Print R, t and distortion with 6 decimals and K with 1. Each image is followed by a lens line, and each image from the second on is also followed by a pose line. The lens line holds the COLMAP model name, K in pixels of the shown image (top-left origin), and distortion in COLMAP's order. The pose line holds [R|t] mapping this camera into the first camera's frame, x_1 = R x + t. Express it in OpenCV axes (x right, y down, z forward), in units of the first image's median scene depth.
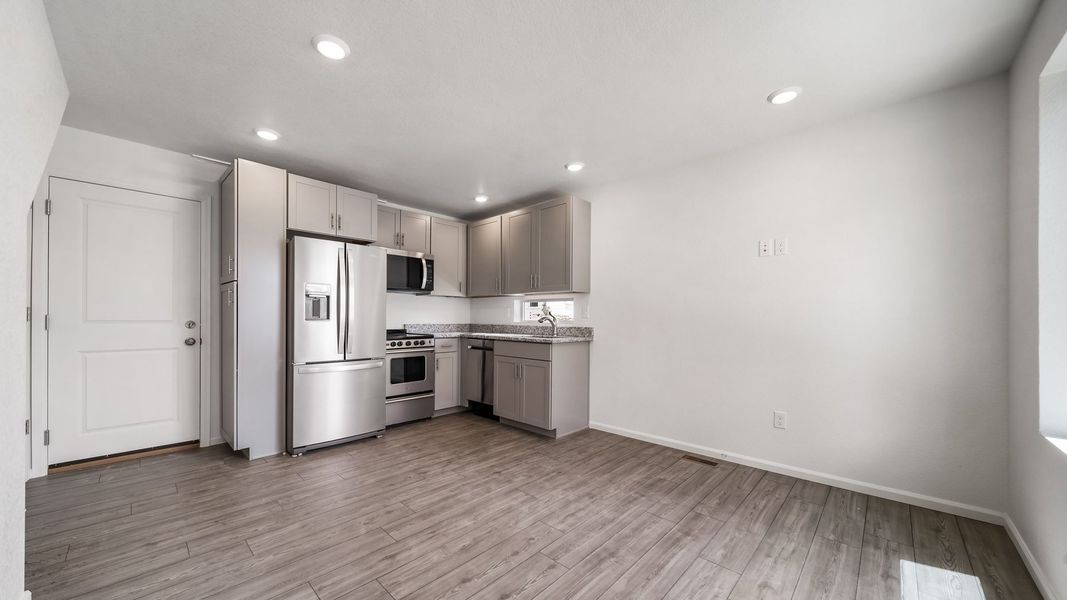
lens RADIAL K [[376.3, 0, 521.8], [0, 376.3, 313.4], [0, 0, 1]] dist [0.000452, -0.000023]
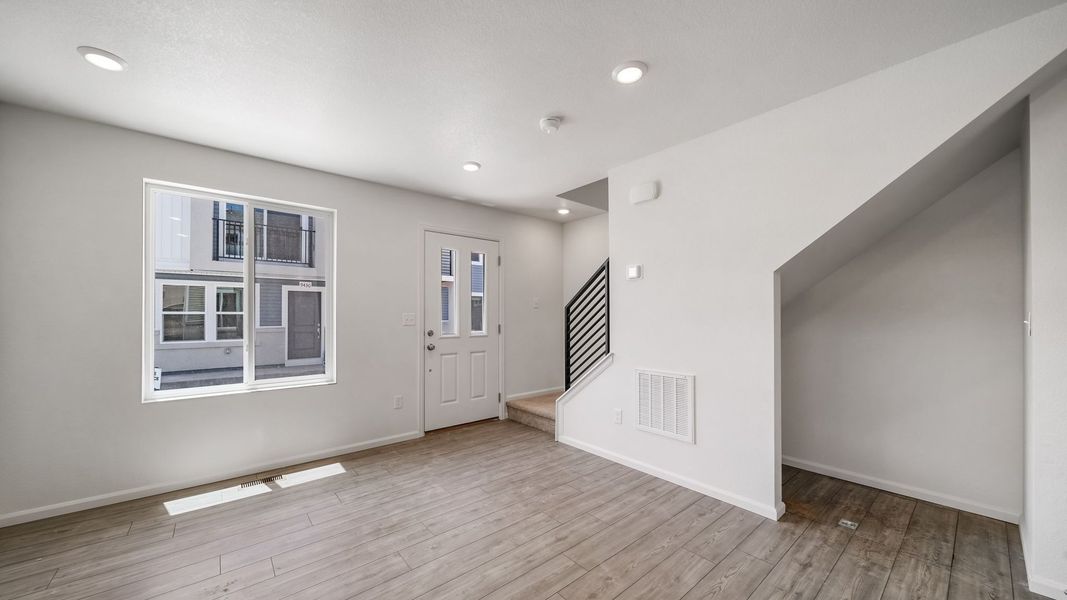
lens RADIAL K [[376.3, 0, 521.8], [0, 376.3, 313.4], [0, 0, 1]] dist [0.000452, -0.000023]
pose [[-0.992833, -0.002893, 0.119478, -0.270222], [-0.005550, 0.999745, -0.021911, -0.023934], [-0.119384, -0.022417, -0.992595, 1.614069]]
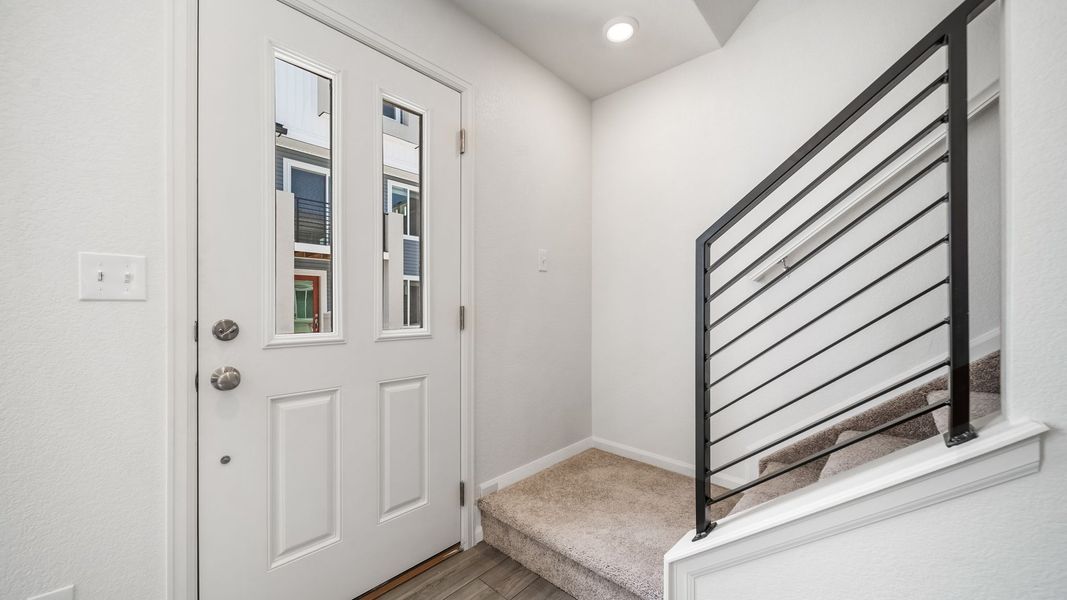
lens RADIAL K [[376.3, 0, 521.8], [0, 376.3, 313.4], [0, 0, 1]] dist [0.000452, -0.000023]
pose [[-0.999933, -0.003903, -0.010853, -0.047702], [-0.003748, 0.999891, -0.014264, 0.012725], [0.010908, -0.014222, -0.999839, 0.515837]]
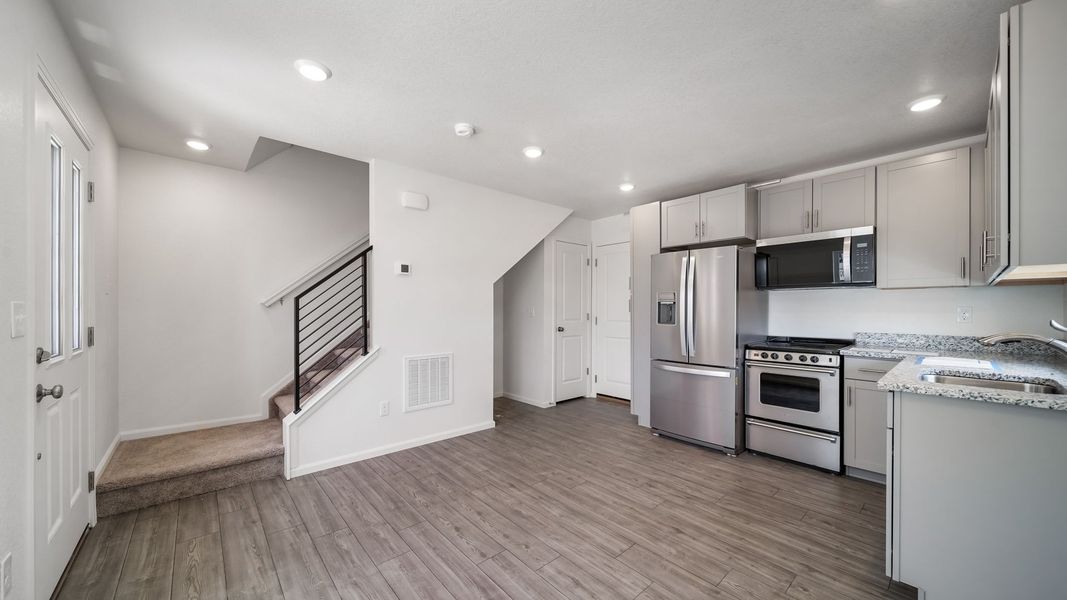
lens RADIAL K [[376.3, 0, 521.8], [0, 376.3, 313.4], [0, 0, 1]] dist [0.000452, -0.000023]
pose [[-0.087555, 0.003557, -0.996153, 0.833611], [0.011563, 0.999930, 0.002555, -0.030364], [0.996093, -0.011295, -0.087590, 0.864096]]
